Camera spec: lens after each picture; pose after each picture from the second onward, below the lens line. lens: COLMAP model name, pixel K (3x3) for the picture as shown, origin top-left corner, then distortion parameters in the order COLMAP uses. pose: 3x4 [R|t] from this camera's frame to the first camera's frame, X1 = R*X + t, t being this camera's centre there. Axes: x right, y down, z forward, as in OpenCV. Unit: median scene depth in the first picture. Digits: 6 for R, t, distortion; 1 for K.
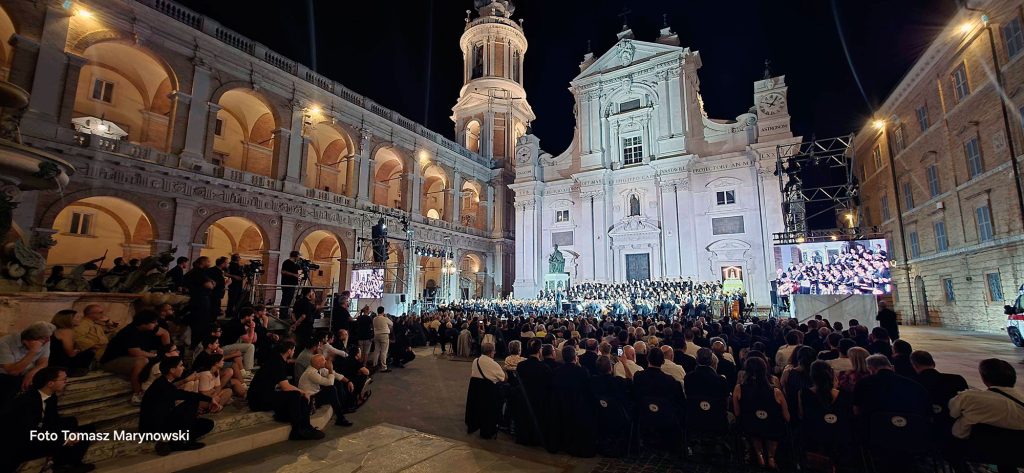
lens RADIAL K [[415.0, 0, 512.0], [0, 415.0, 236.5], [0, 0, 1]] dist [0.025864, -0.000001]
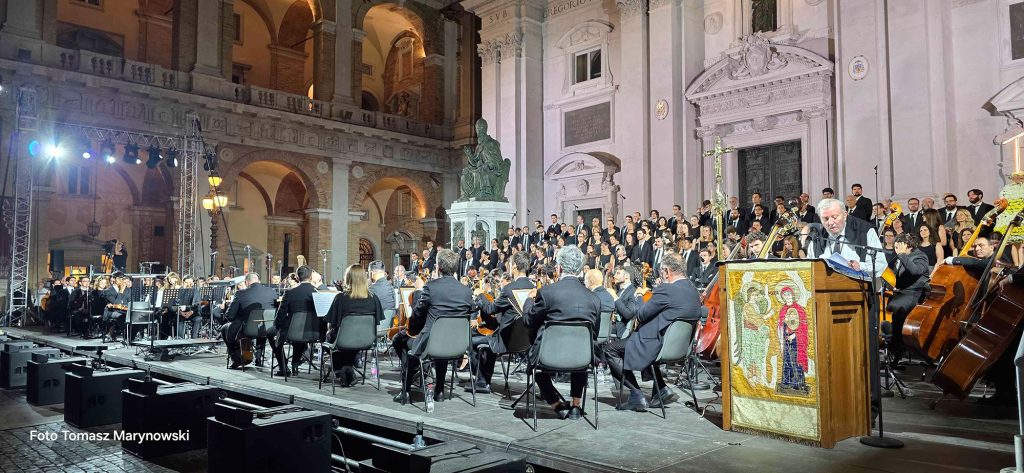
lens RADIAL K [[689.6, 0, 512.0], [0, 689.6, 236.5], [0, 0, 1]] dist [0.073310, -0.081235]
pose [[0.970259, -0.022459, -0.241027, 0.220968], [0.044031, 0.995451, 0.084489, 0.056134], [0.238033, -0.092589, 0.966834, 0.364093]]
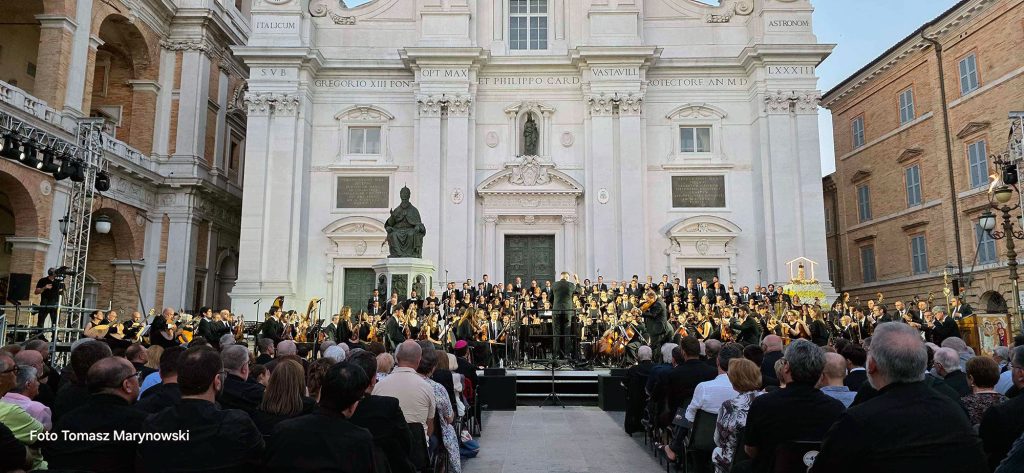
lens RADIAL K [[694.0, 0, 498.4], [0, 694.0, 236.9], [0, 0, 1]] dist [0.080974, -0.082211]
pose [[0.863490, 0.078149, 0.498275, -0.125370], [-0.079691, 0.996653, -0.018213, 0.058523], [-0.498031, -0.023981, 0.866827, 0.303524]]
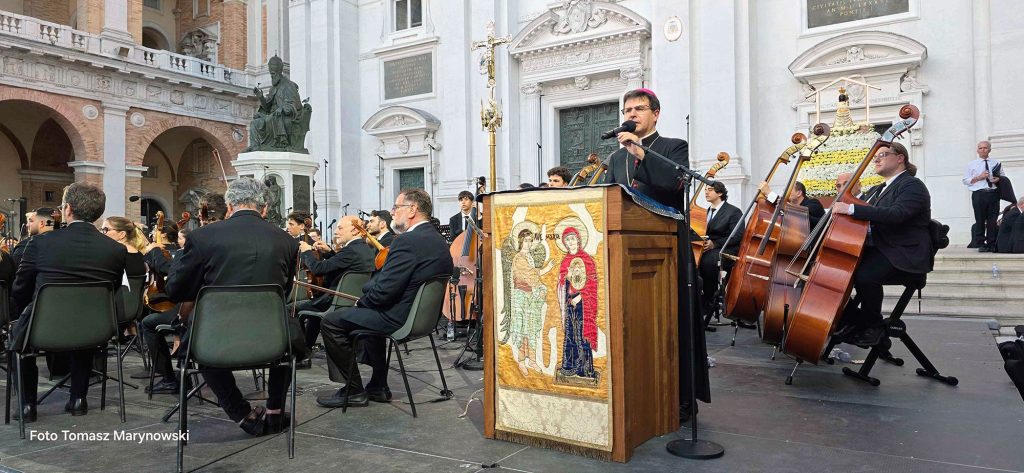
lens RADIAL K [[694.9, 0, 512.2], [0, 694.9, 221.7], [0, 0, 1]] dist [0.072635, -0.085758]
pose [[0.999861, -0.015127, -0.007020, 0.229666], [0.015855, 0.992760, 0.119064, 0.064684], [0.005168, -0.119159, 0.992862, 0.401492]]
